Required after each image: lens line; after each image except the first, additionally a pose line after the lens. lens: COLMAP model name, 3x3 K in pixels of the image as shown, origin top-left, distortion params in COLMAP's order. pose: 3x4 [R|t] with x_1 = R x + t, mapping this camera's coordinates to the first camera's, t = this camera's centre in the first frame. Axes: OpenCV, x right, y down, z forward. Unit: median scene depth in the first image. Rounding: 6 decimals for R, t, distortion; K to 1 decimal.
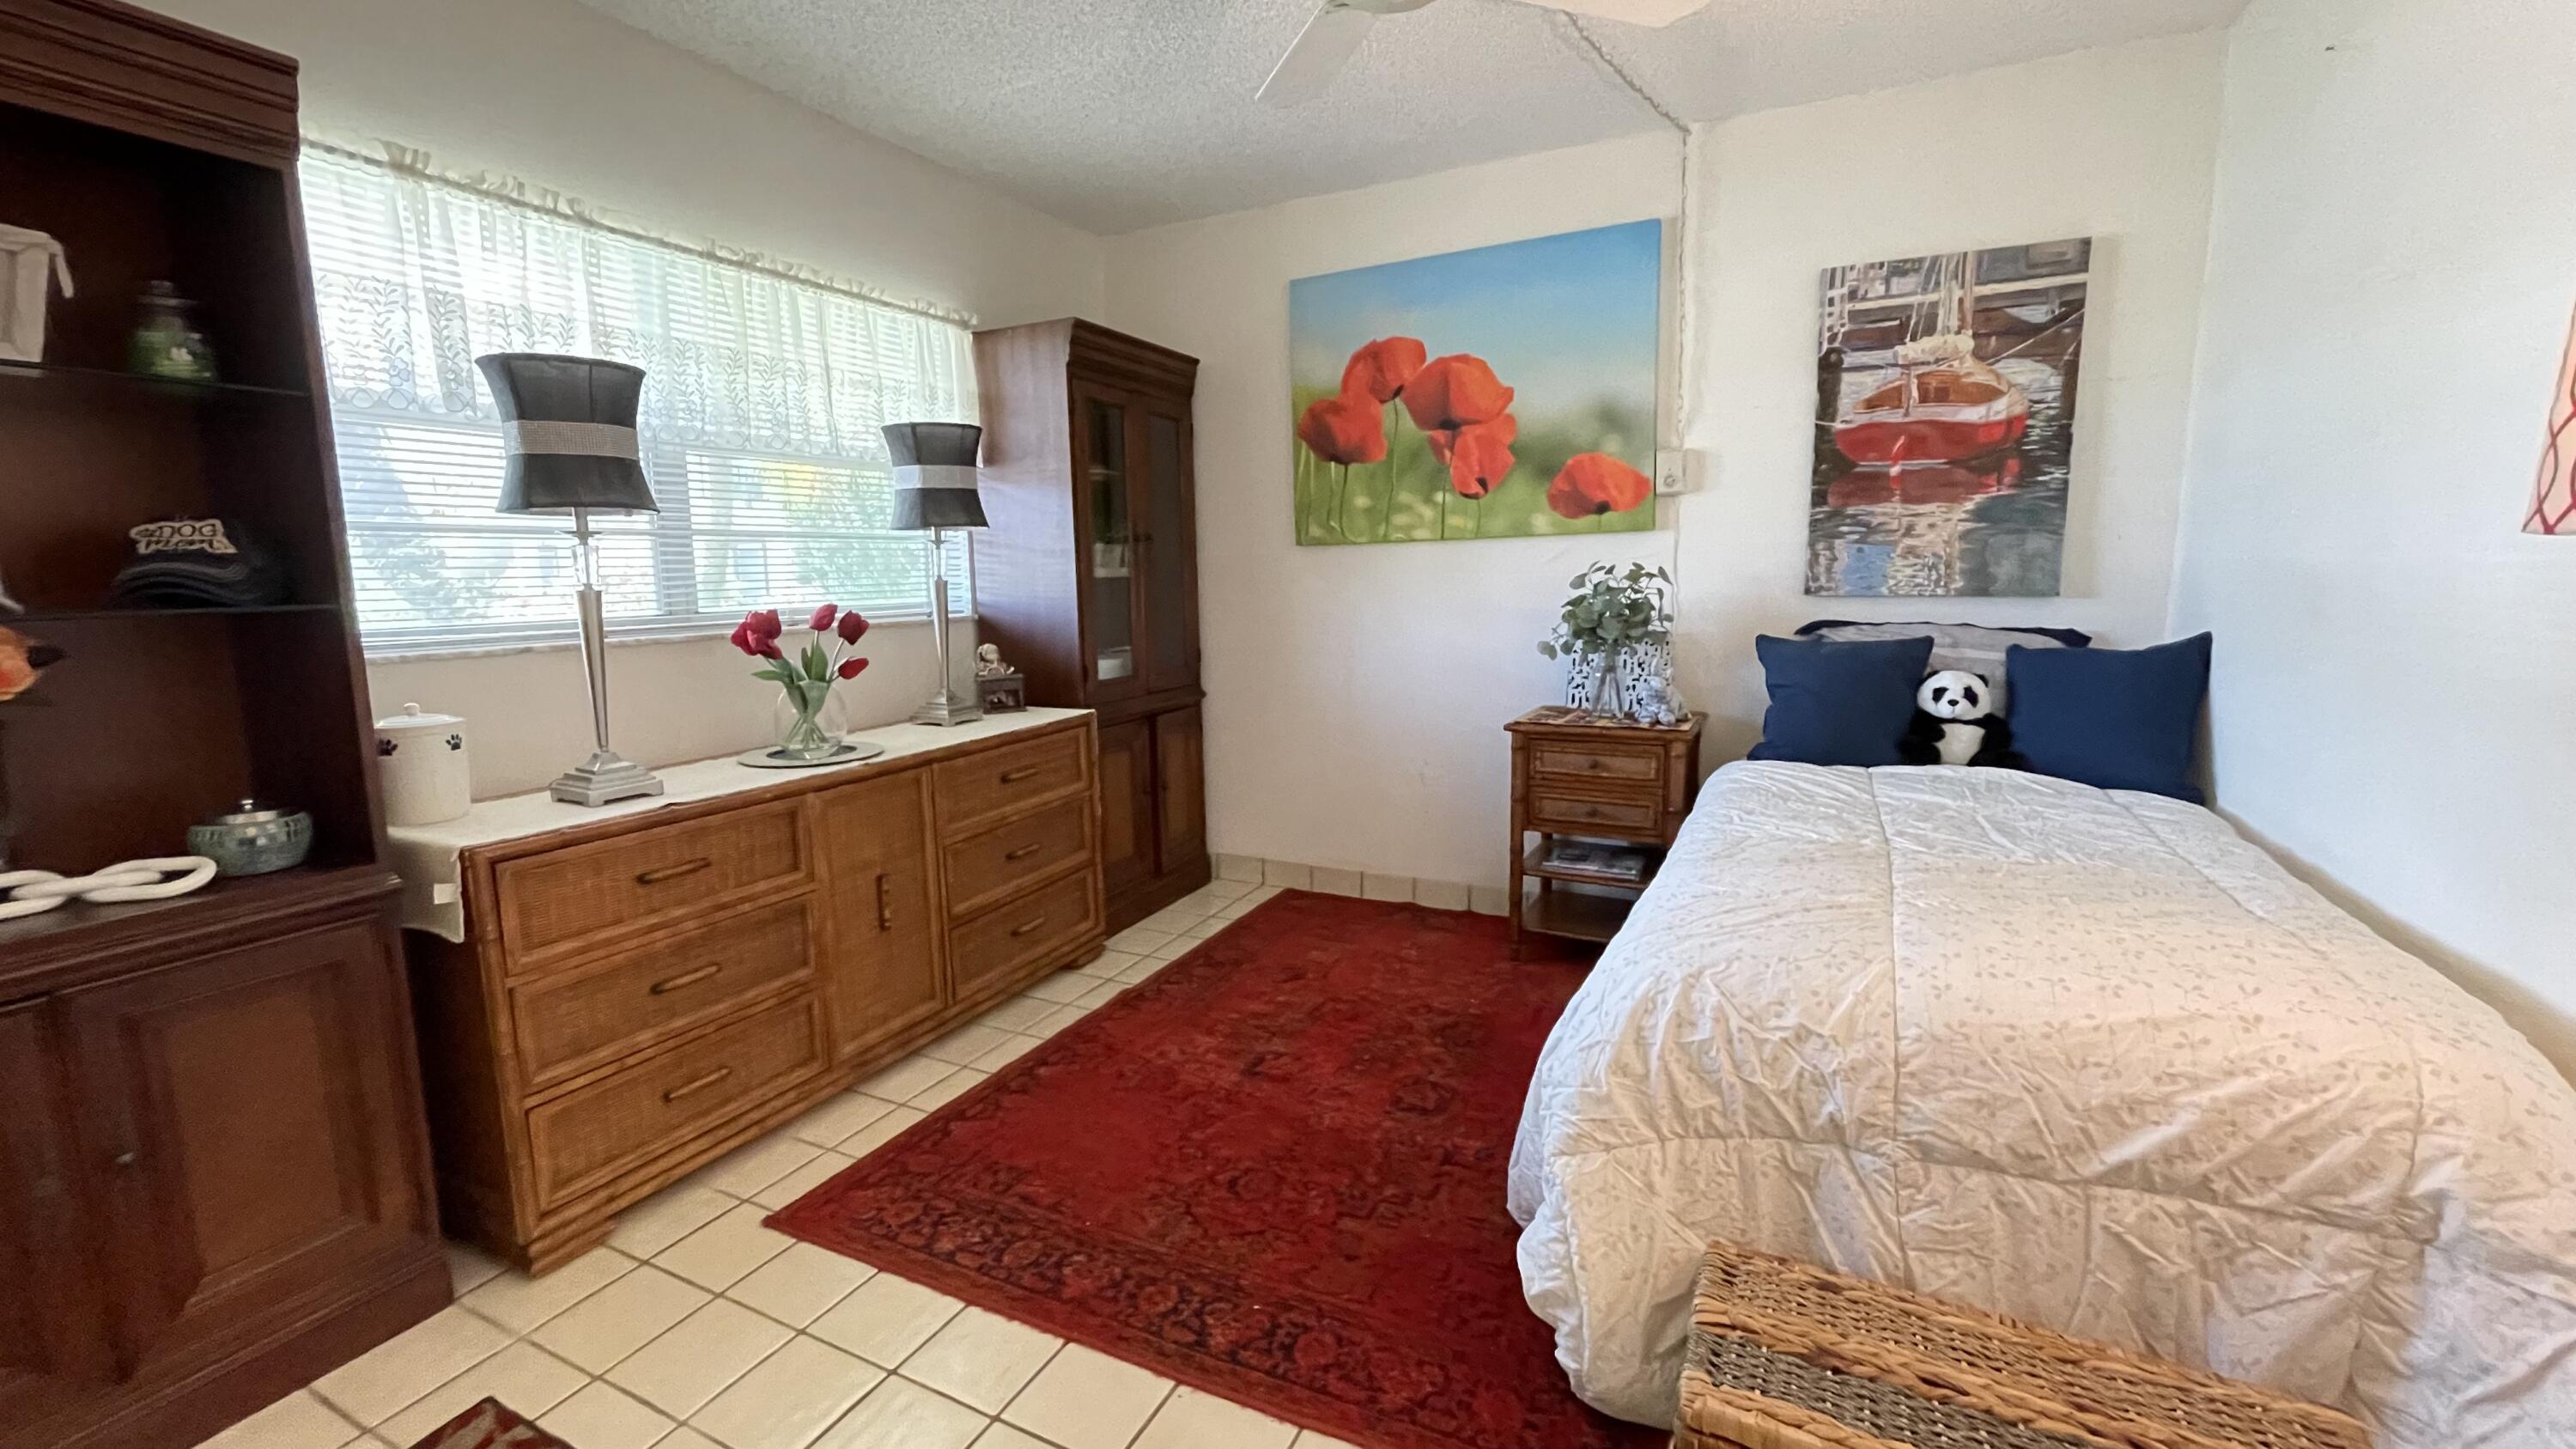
lens RADIAL K [[1045.0, 0, 1271.1], [0, 1045.0, 714.1], [0, 0, 1]] dist [-0.003268, 0.002979]
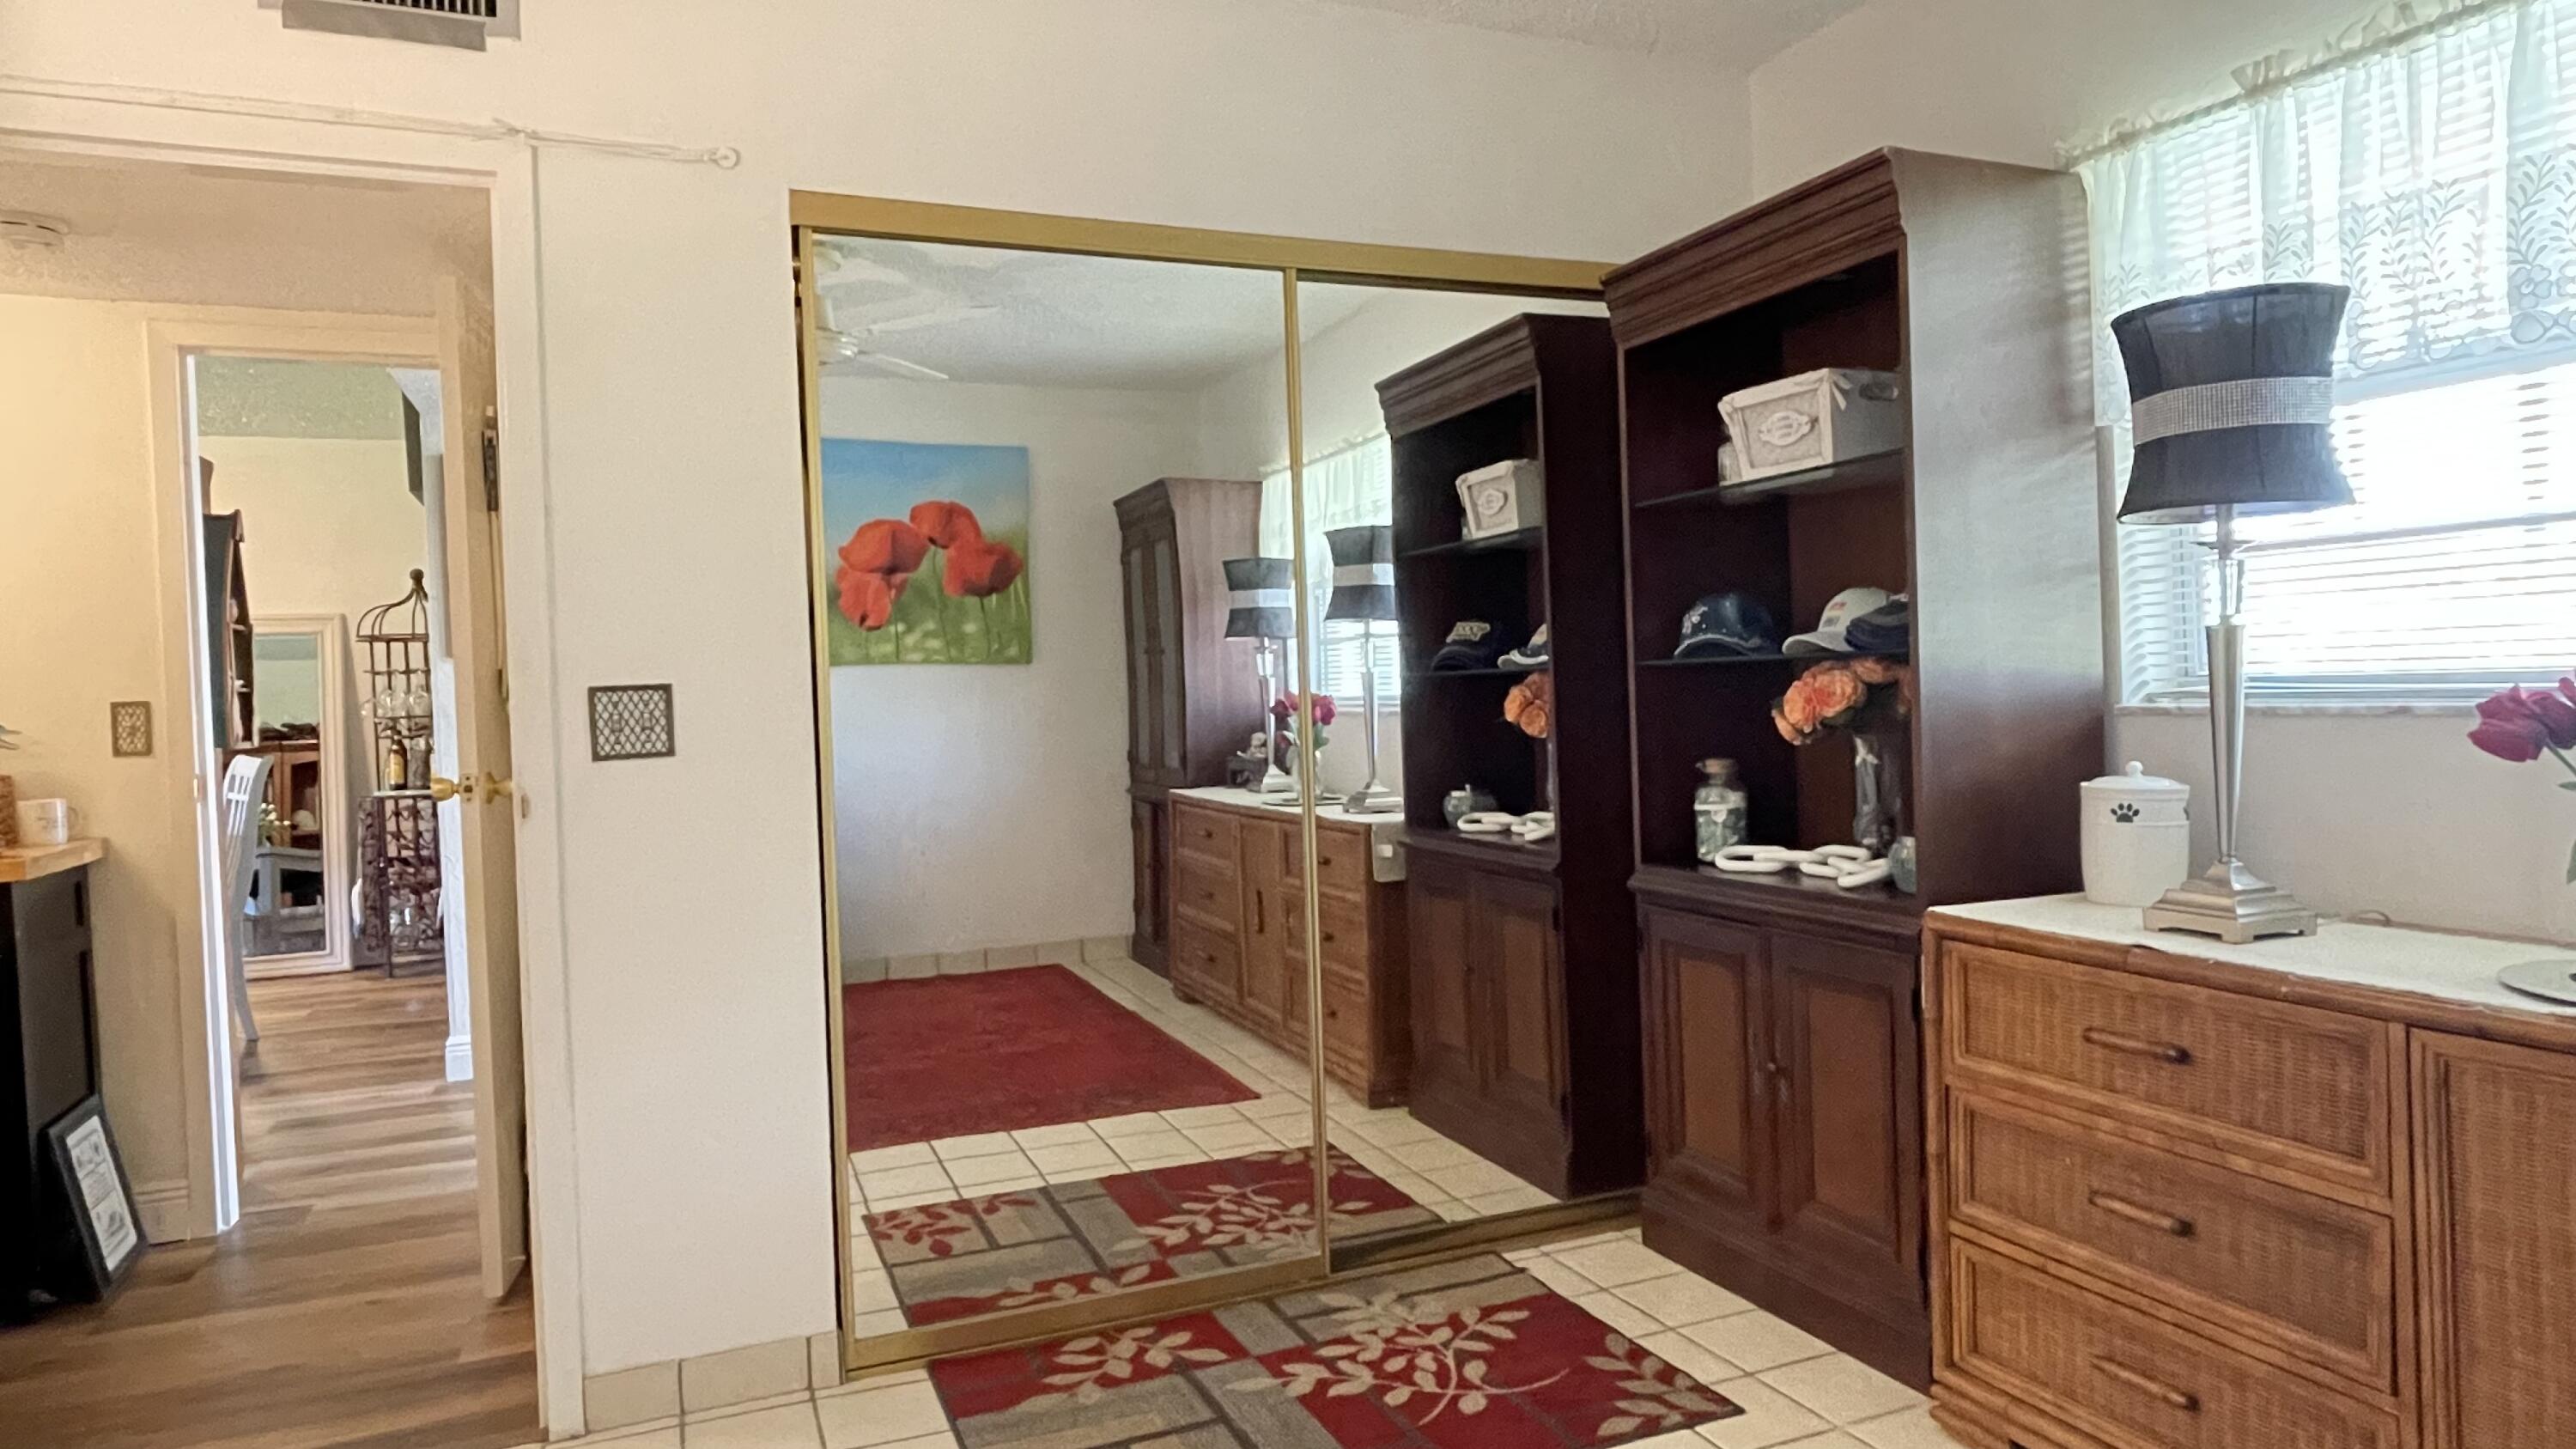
lens RADIAL K [[1522.8, 0, 1291.3], [0, 1522.8, 711.5], [0, 0, 1]] dist [-0.001021, -0.000452]
pose [[-0.645701, 0.049648, -0.761975, 0.379872], [-0.060120, 0.991481, 0.115548, -0.105551], [0.761220, 0.120419, -0.637215, 0.879476]]
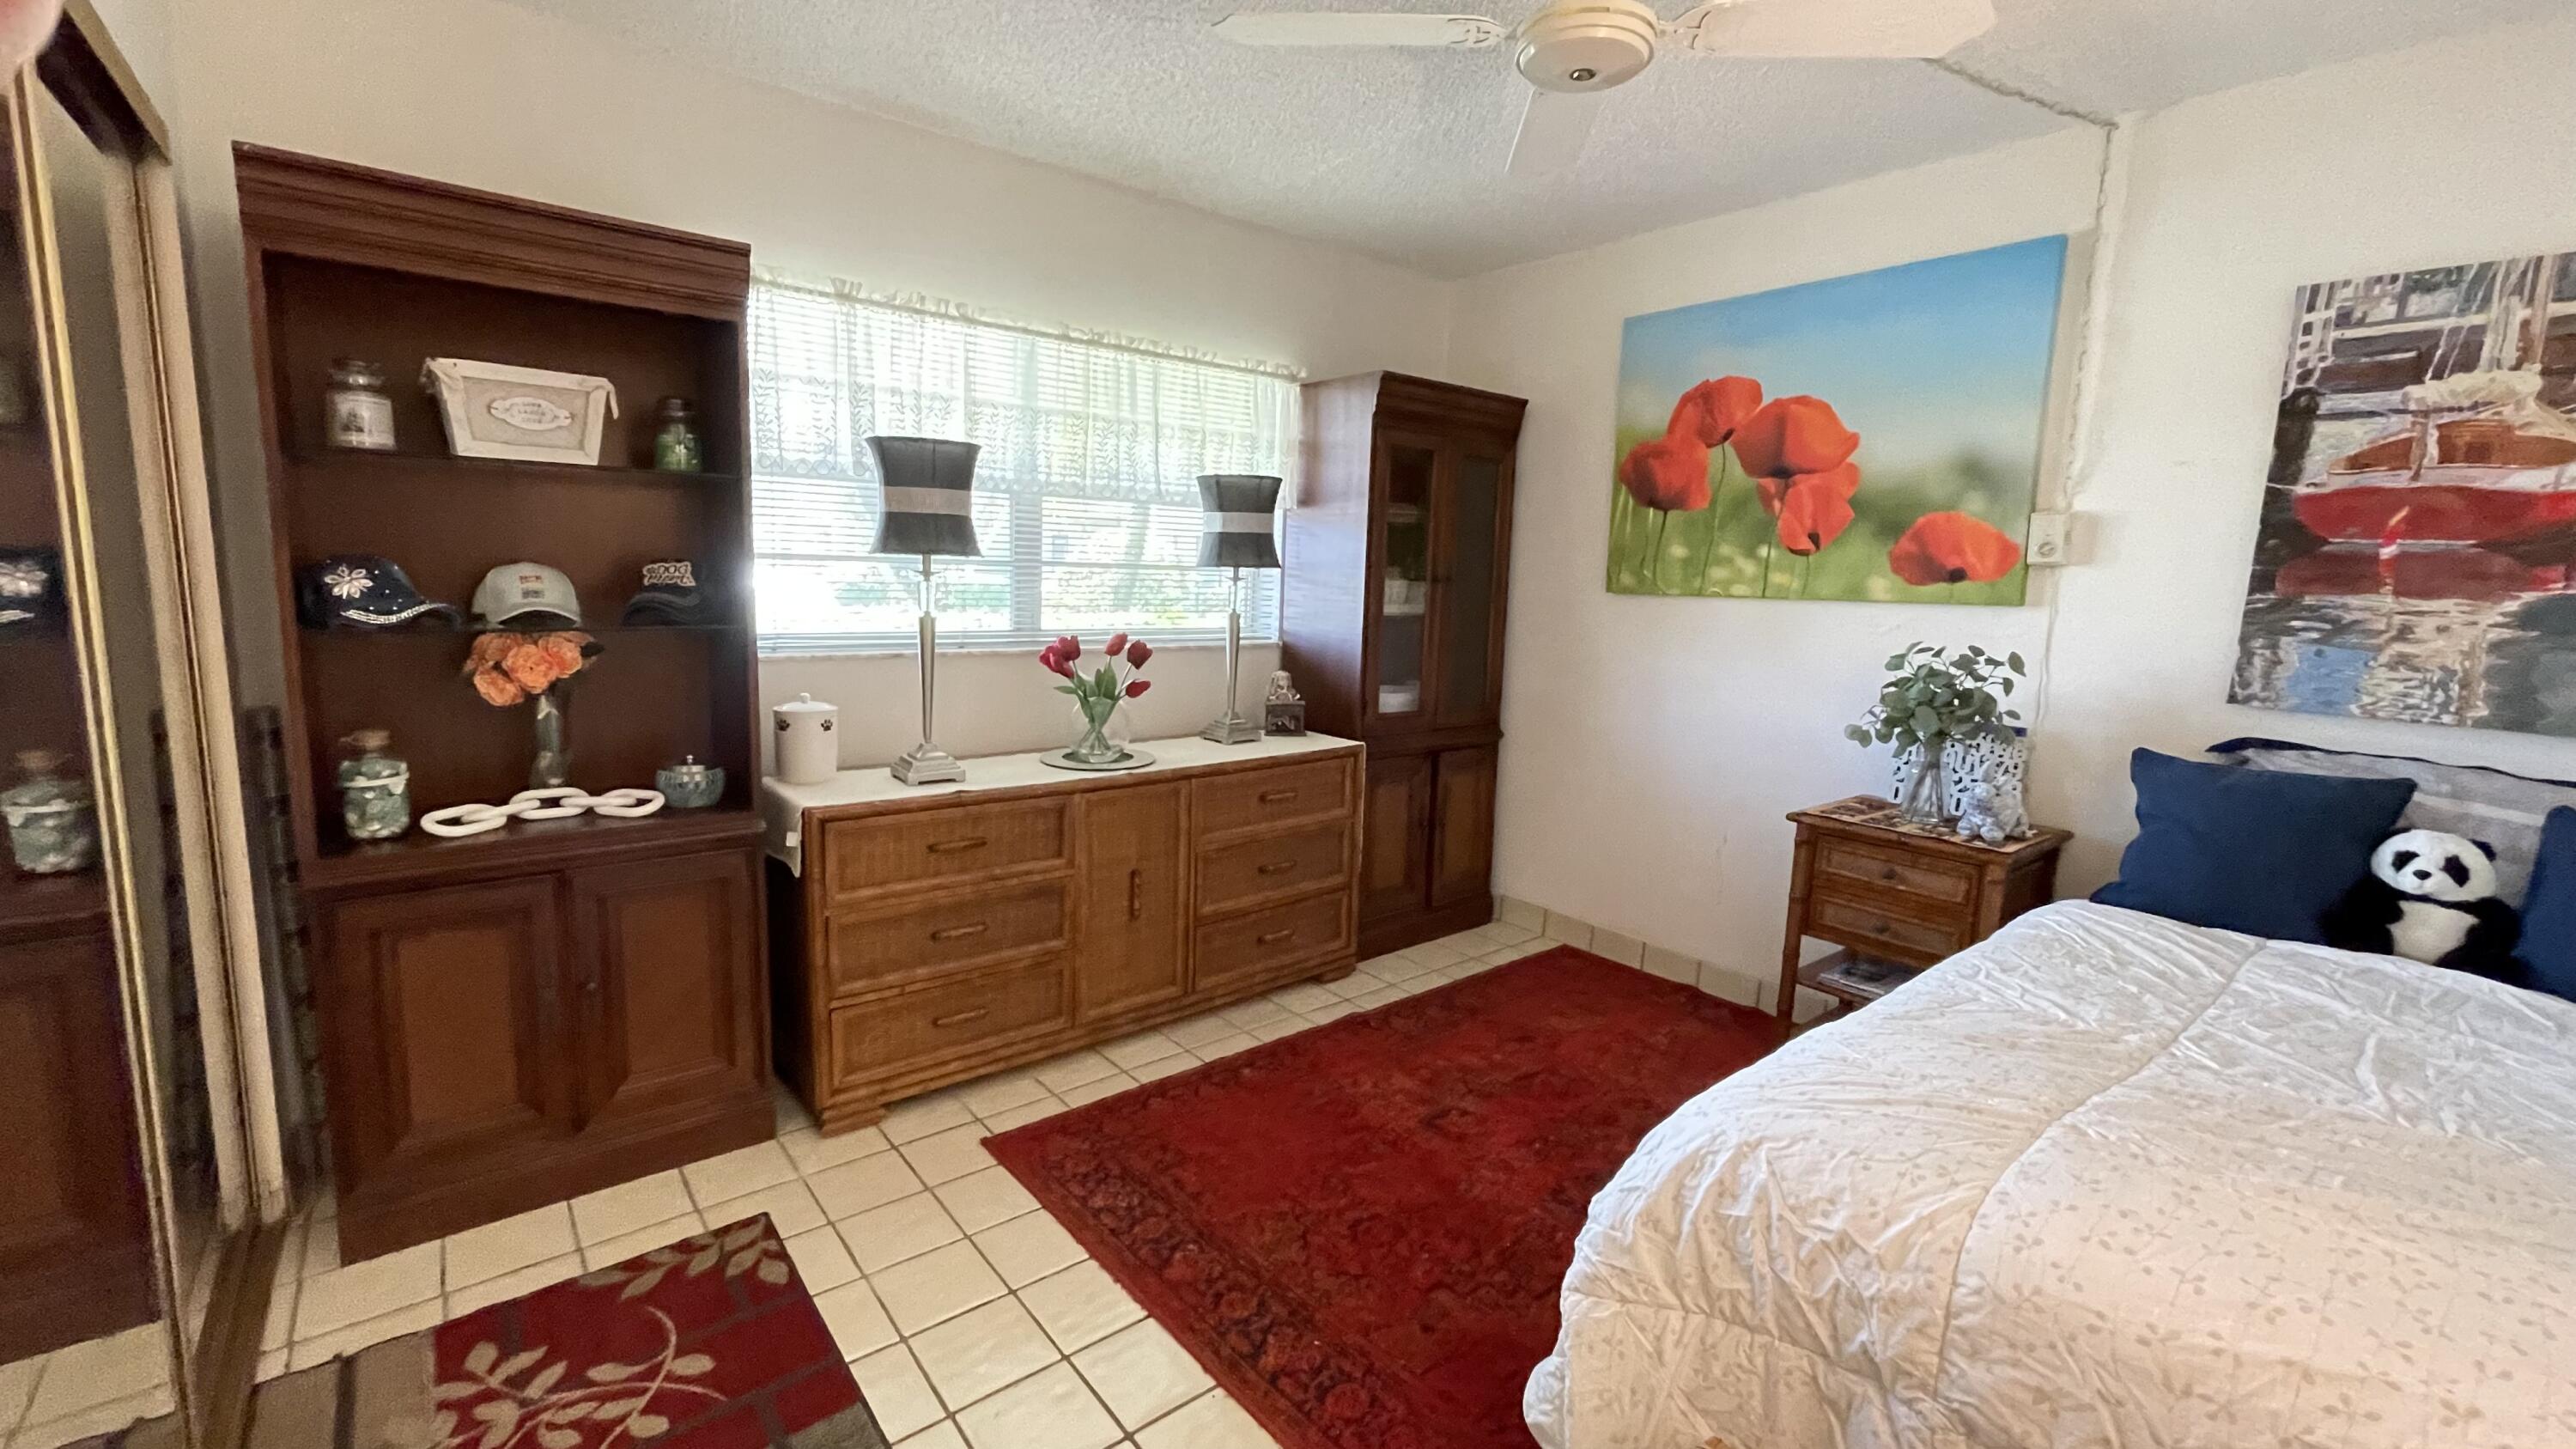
lens RADIAL K [[1045.0, 0, 1271.1], [0, 1045.0, 714.1], [0, 0, 1]] dist [-0.003268, 0.002979]
pose [[0.912114, 0.103671, -0.396611, 0.187142], [-0.104493, 0.994332, 0.019600, -0.051536], [0.396396, 0.023566, 0.917777, -0.002200]]
